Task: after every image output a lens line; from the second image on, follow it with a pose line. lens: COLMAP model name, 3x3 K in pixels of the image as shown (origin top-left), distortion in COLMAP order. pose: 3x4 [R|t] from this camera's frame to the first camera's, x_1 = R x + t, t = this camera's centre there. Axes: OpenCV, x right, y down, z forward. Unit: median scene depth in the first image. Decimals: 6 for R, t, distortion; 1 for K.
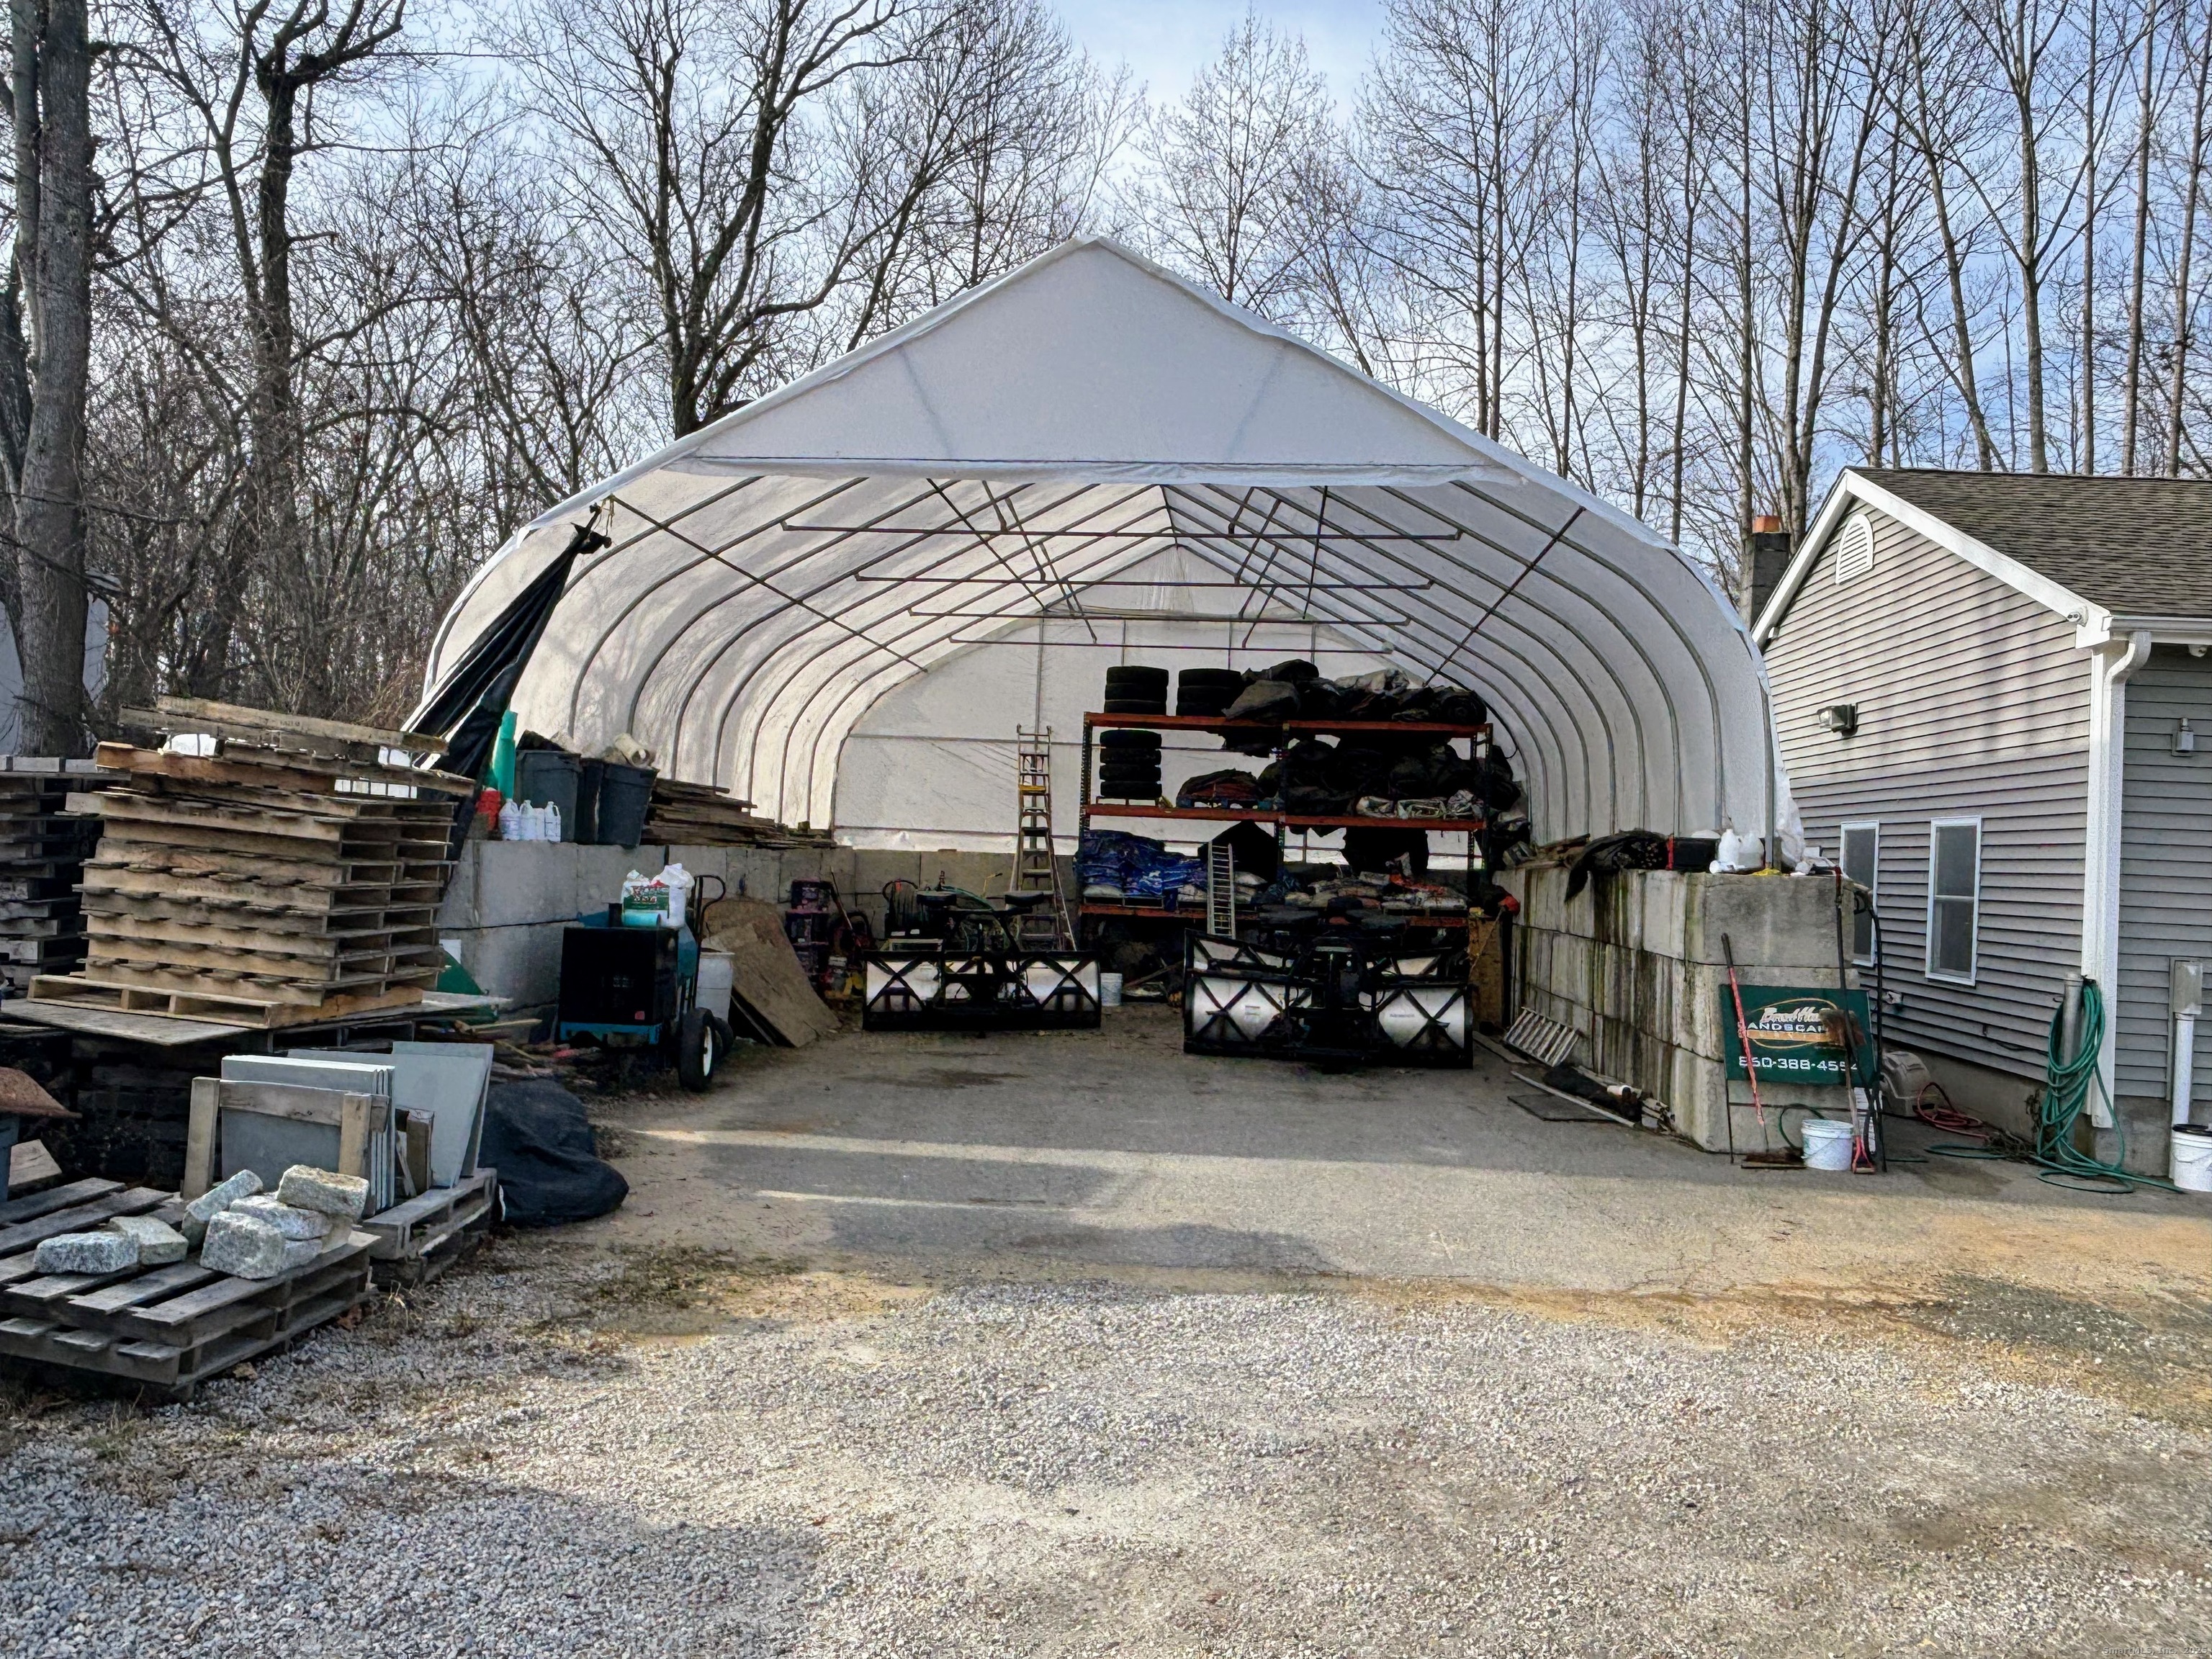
lens RADIAL K [[1649.0, 0, 1106.0], [0, 1649.0, 829.5], [0, 0, 1]] dist [0.056316, -0.078260]
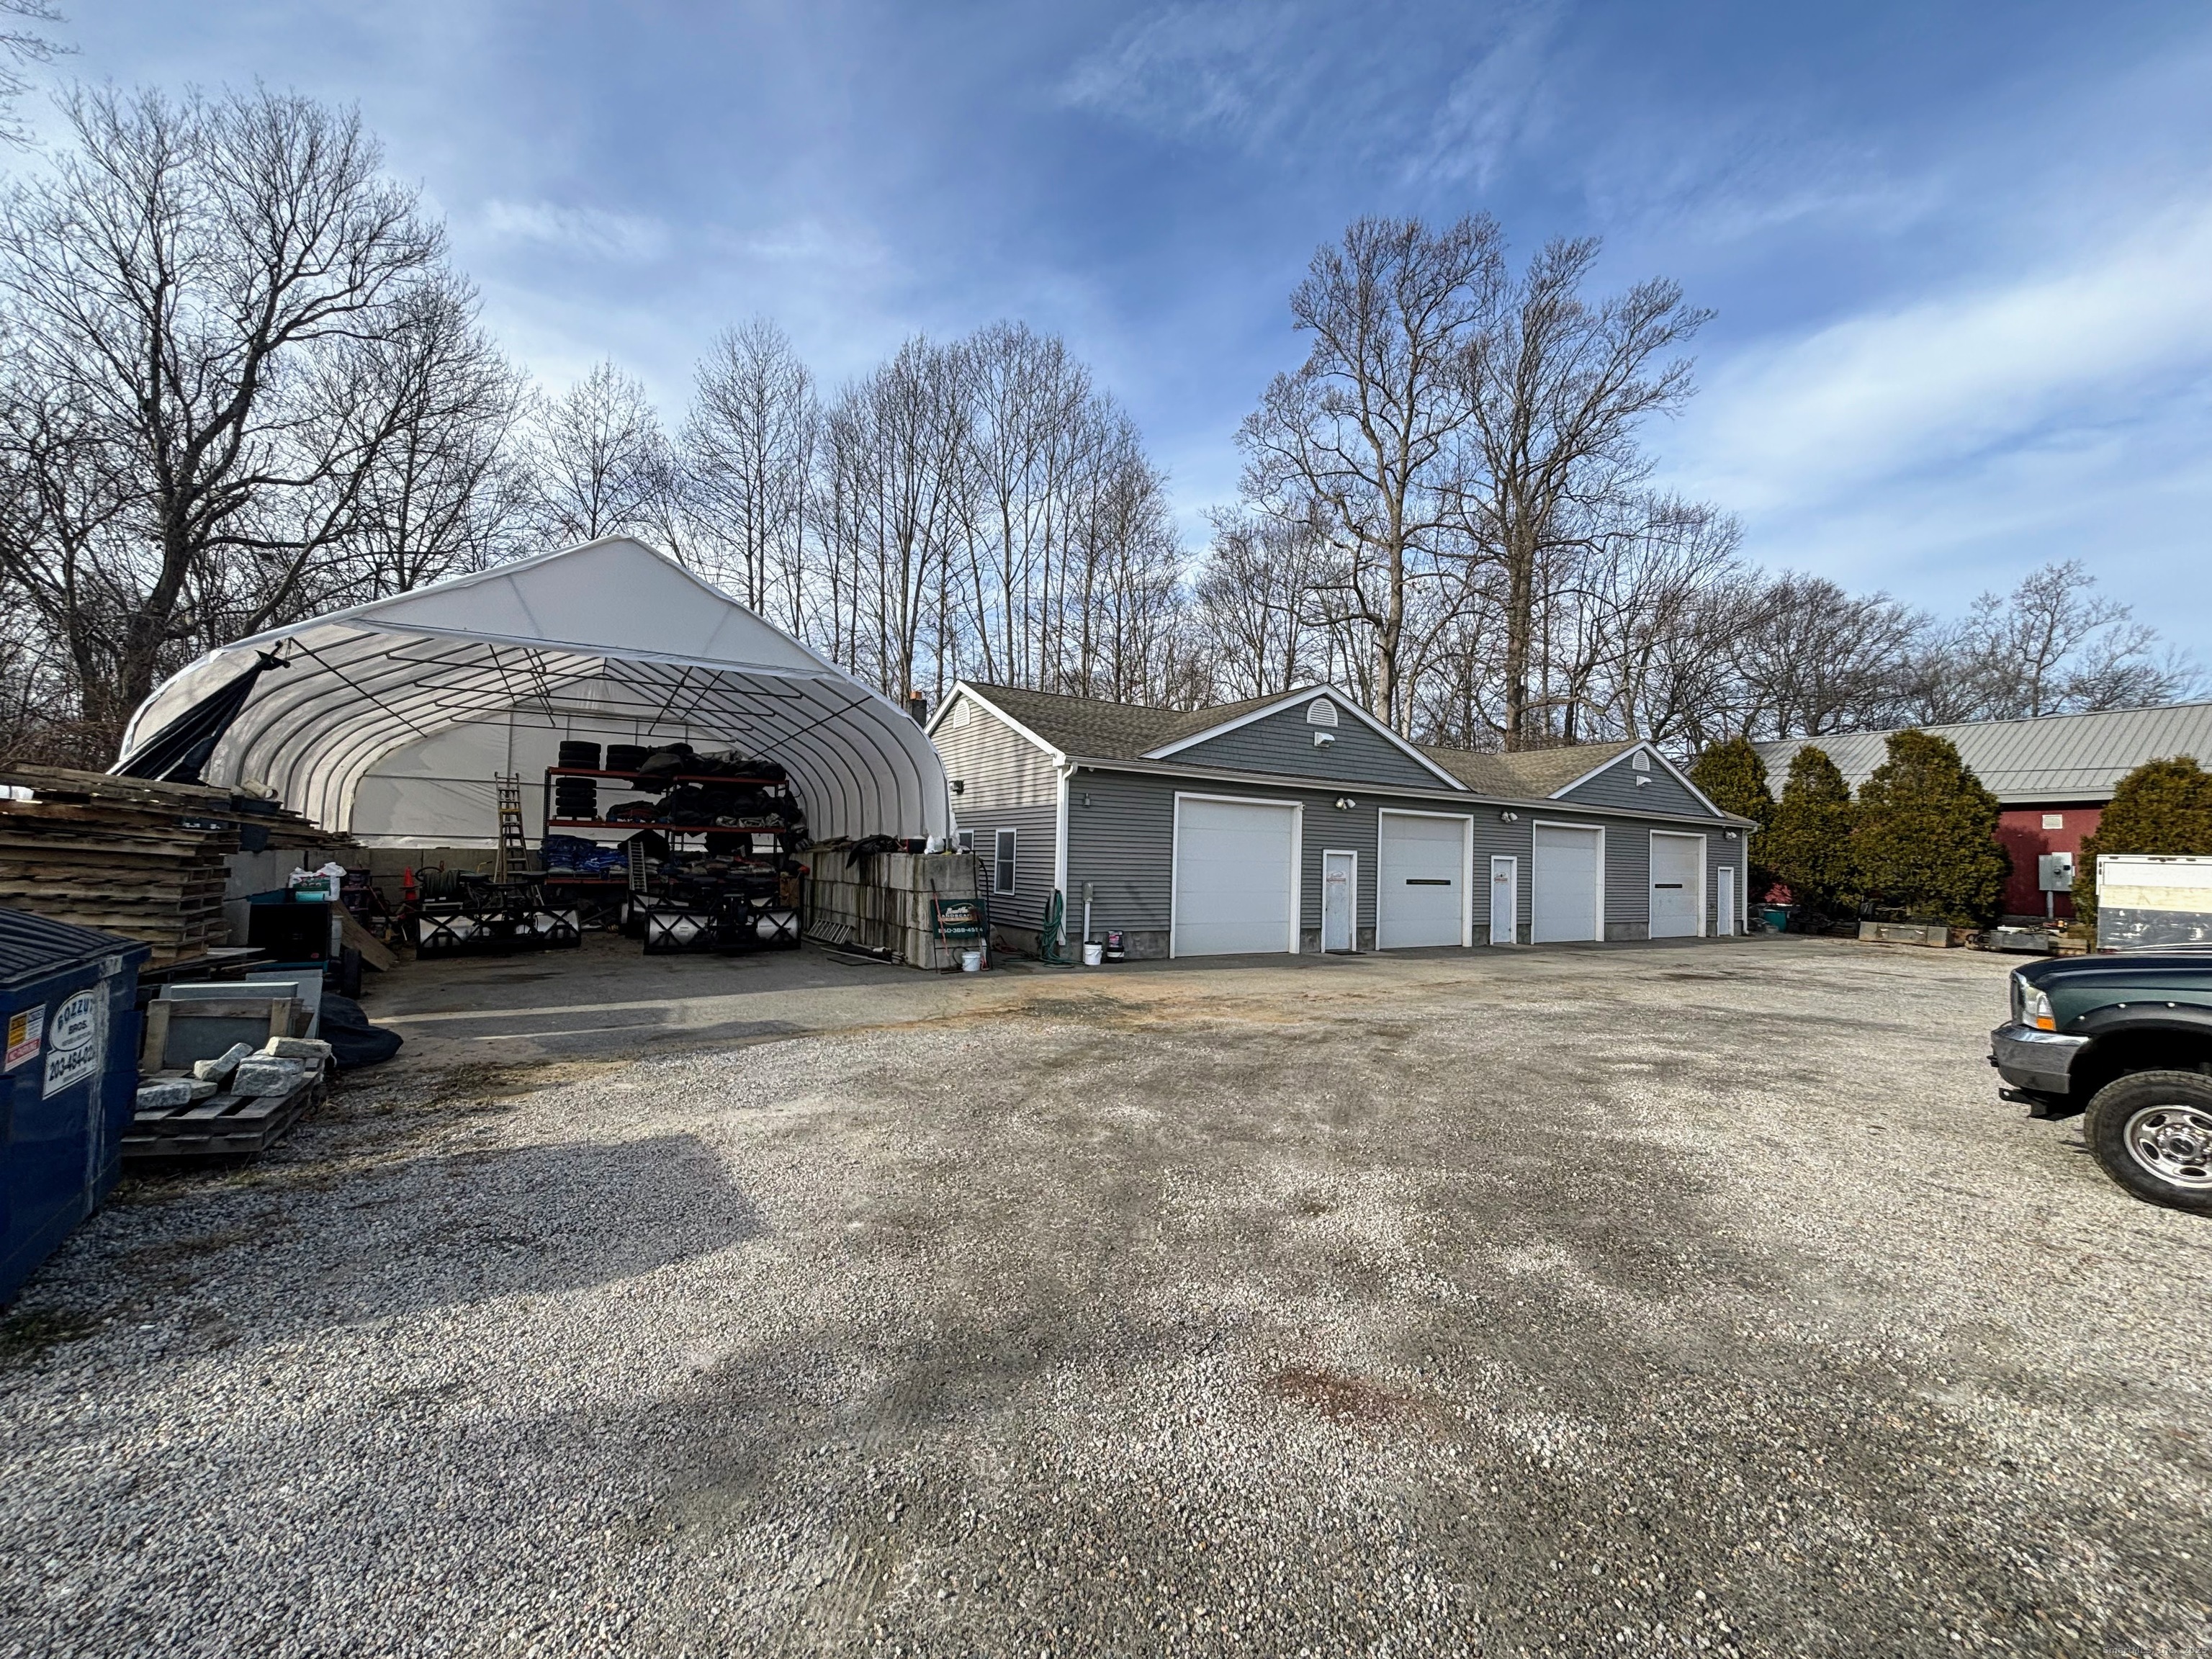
lens RADIAL K [[881.7, 0, 1106.0], [0, 881.7, 829.5], [0, 0, 1]] dist [0.002500, 0.000014]
pose [[0.802589, -0.006891, 0.596493, -0.120118], [0.005003, 0.999976, 0.004821, -0.008915], [-0.596512, -0.000885, 0.802604, -0.113991]]
